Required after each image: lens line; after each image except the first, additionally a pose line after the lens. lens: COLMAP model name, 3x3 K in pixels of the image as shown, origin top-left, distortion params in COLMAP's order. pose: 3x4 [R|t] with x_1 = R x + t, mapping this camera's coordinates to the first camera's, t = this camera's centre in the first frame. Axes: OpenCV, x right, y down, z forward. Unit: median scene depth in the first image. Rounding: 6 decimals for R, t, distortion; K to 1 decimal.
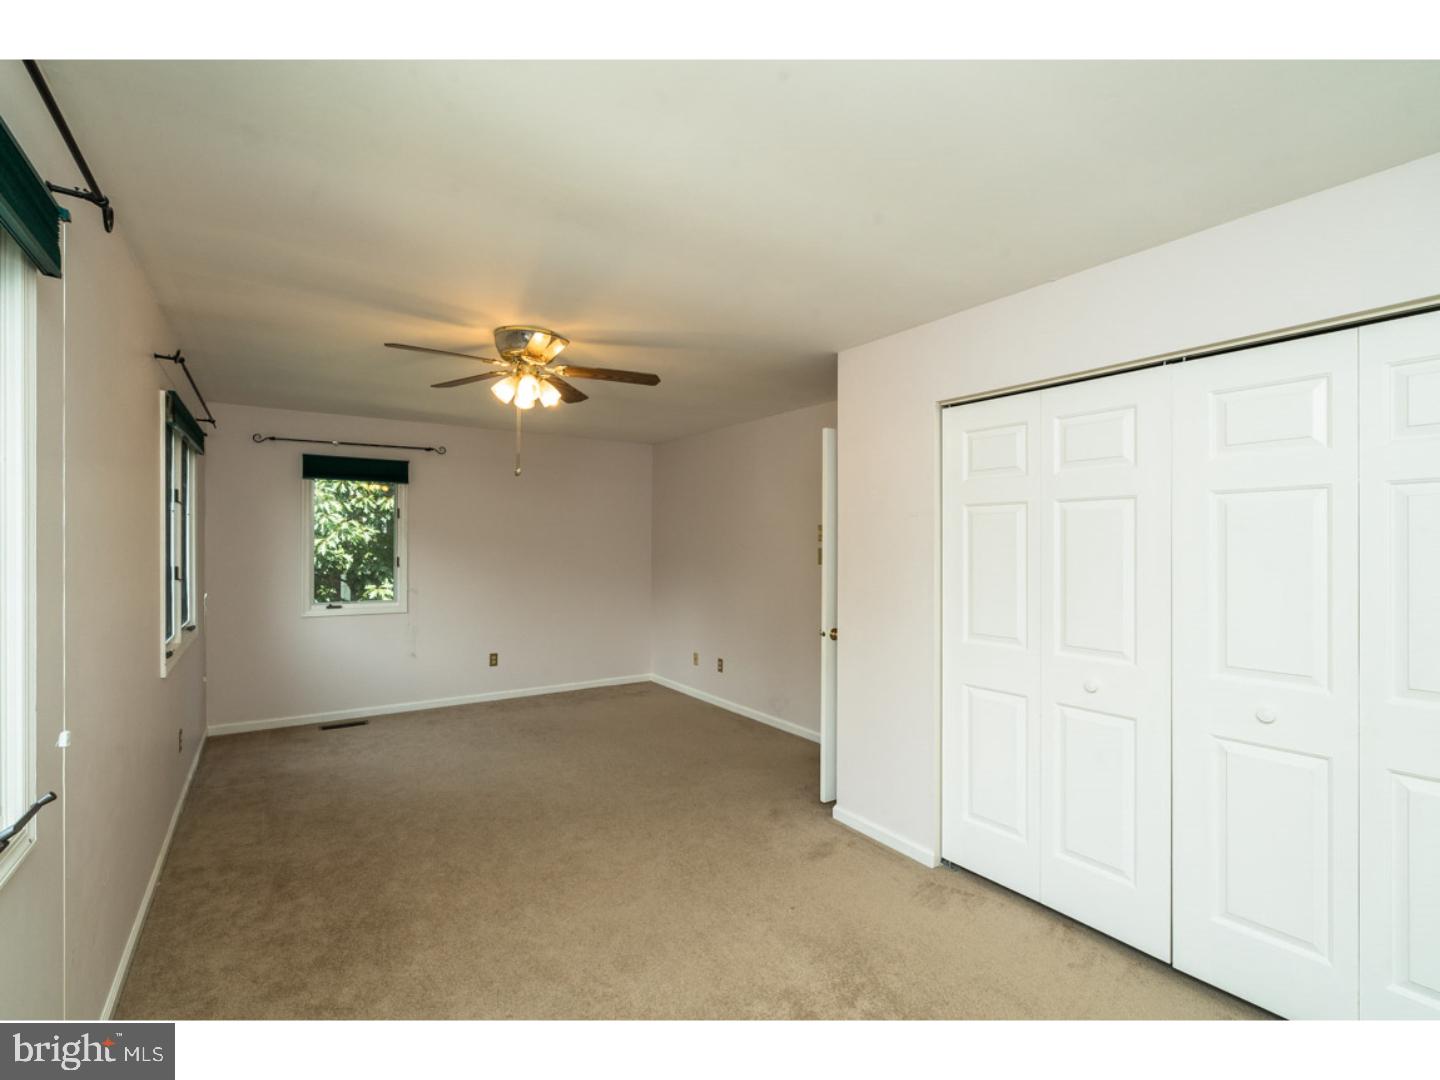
lens RADIAL K [[654.6, 0, 725.5], [0, 654.6, 543.5], [0, 0, 1]] dist [-0.010757, 0.000157]
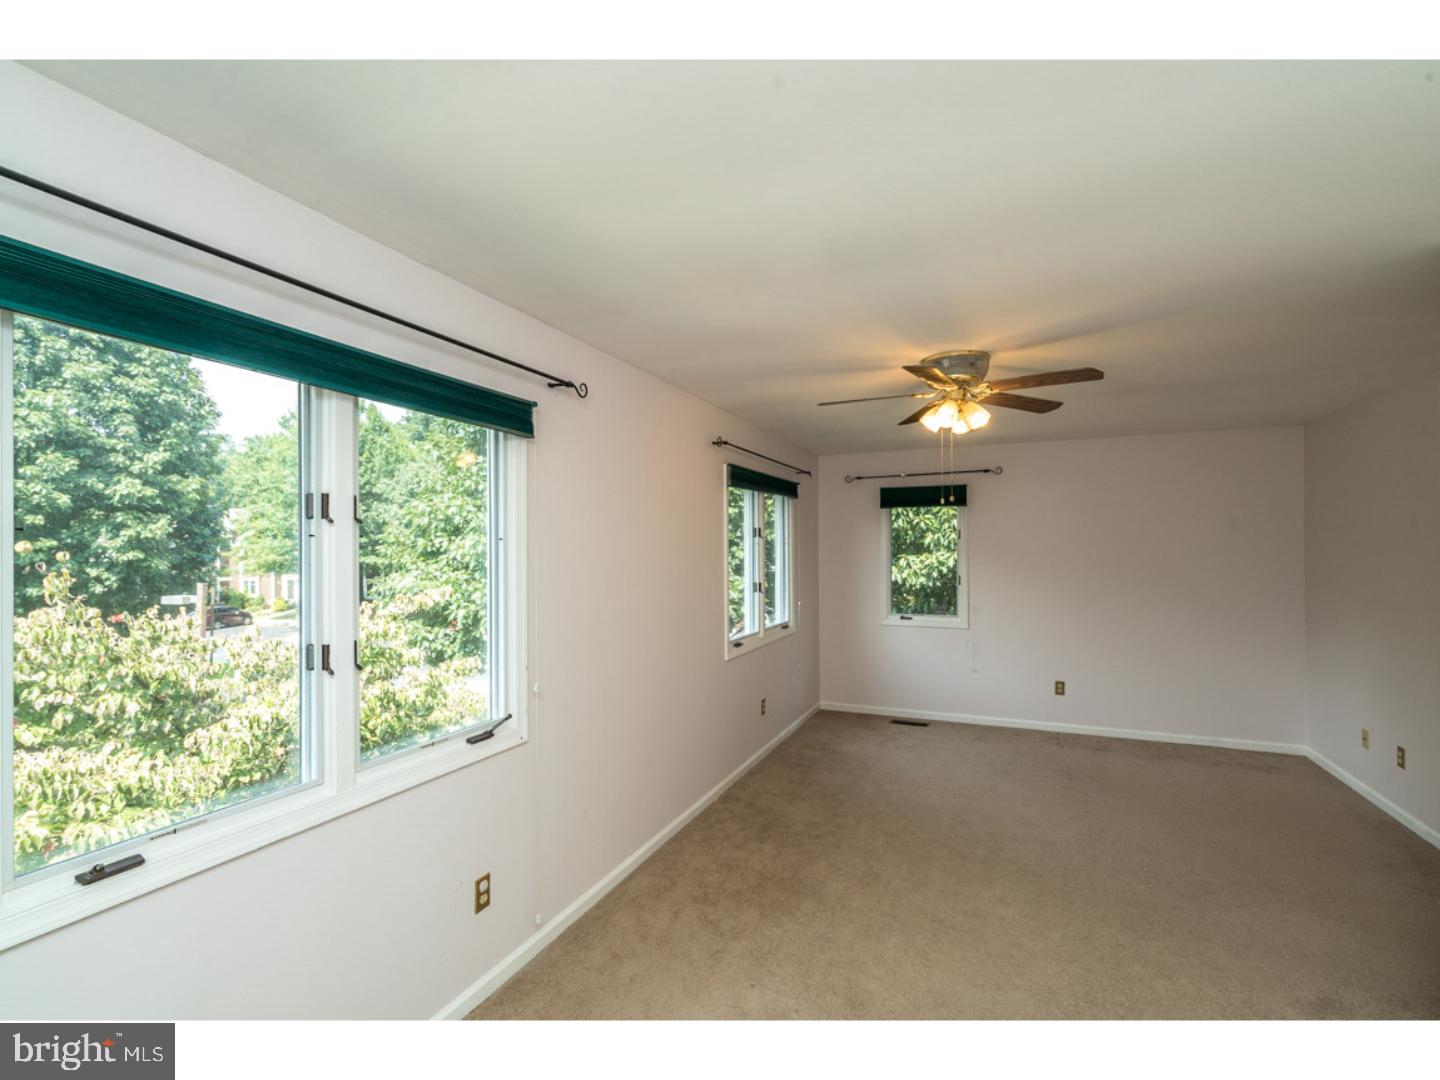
lens RADIAL K [[654.6, 0, 721.2], [0, 654.6, 541.1], [0, 0, 1]] dist [-0.010757, 0.000157]
pose [[0.523013, -0.017400, -0.852147, 0.302126], [0.005210, 0.999838, -0.017218, -0.028399], [0.852309, 0.004566, 0.523019, 0.167514]]
